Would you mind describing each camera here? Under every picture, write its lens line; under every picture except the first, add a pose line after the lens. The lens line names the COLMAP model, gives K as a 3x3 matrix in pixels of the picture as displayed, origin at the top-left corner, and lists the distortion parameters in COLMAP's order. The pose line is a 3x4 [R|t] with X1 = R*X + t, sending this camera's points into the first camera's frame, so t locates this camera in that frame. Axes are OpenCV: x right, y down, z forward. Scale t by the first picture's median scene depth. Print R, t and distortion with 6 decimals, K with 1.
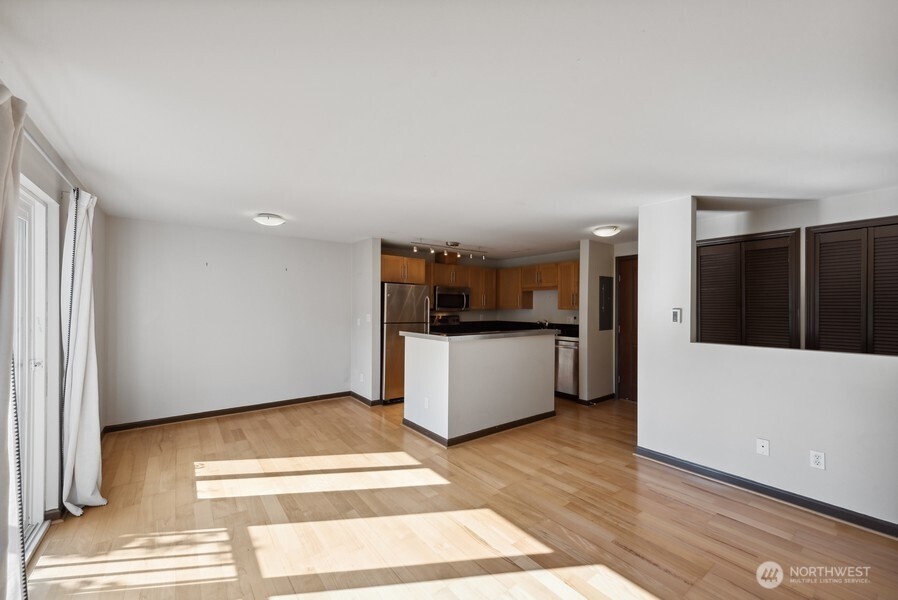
lens RADIAL K [[359.2, 0, 434.2], [0, 359.2, 305.0], [0, 0, 1]] dist [-0.000134, -0.000022]
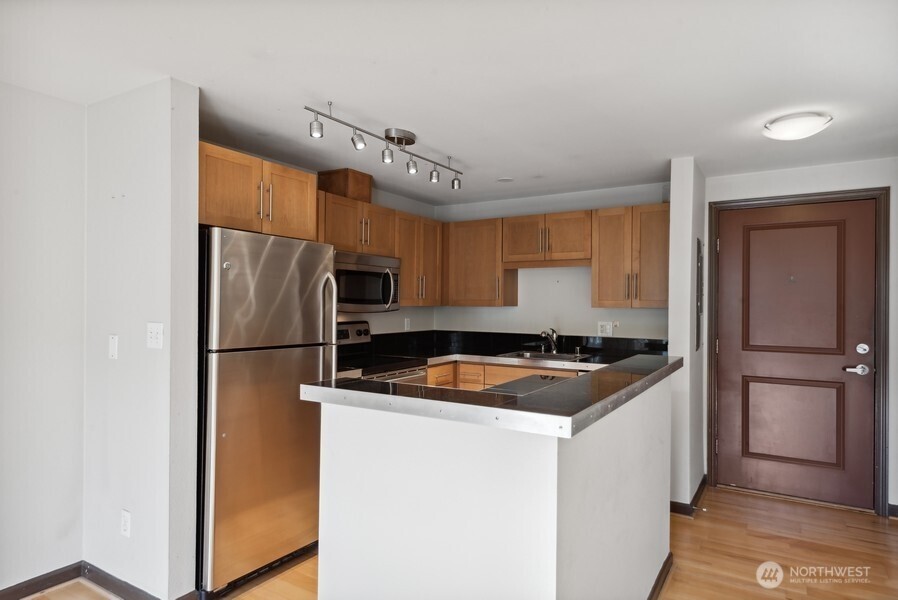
lens RADIAL K [[541.7, 0, 446.3], [0, 541.7, 297.2], [0, 0, 1]] dist [0.000046, 0.000128]
pose [[0.924184, 0.006553, 0.381892, -0.116029], [-0.005847, 0.999978, -0.003009, 0.001846], [-0.381903, 0.000548, 0.924202, 0.419340]]
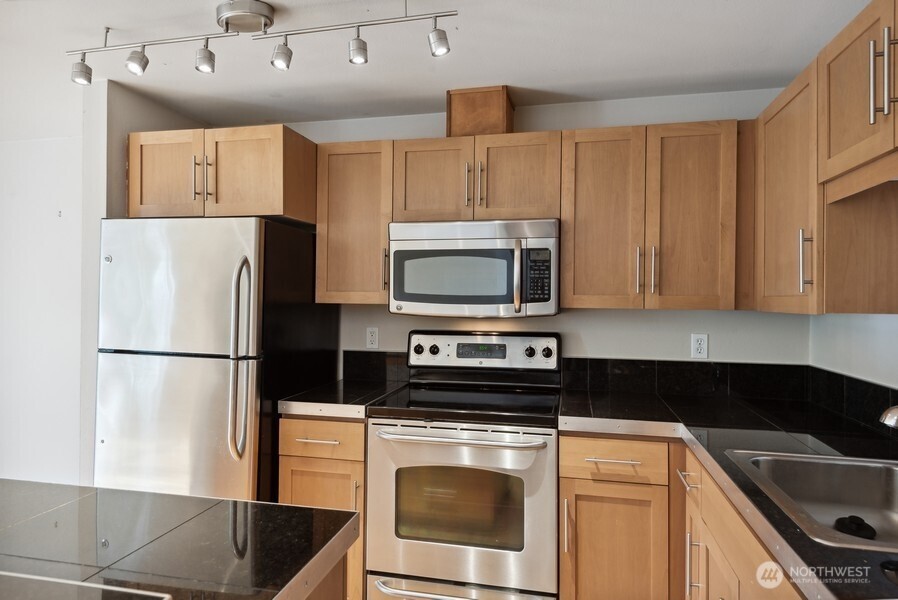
lens RADIAL K [[541.7, 0, 446.3], [0, 541.7, 297.2], [0, 0, 1]] dist [0.000046, 0.000128]
pose [[0.660829, -0.001822, -0.750534, 0.364995], [-0.001965, 0.999989, -0.004158, 0.006173], [0.750534, 0.004223, 0.660819, 0.817407]]
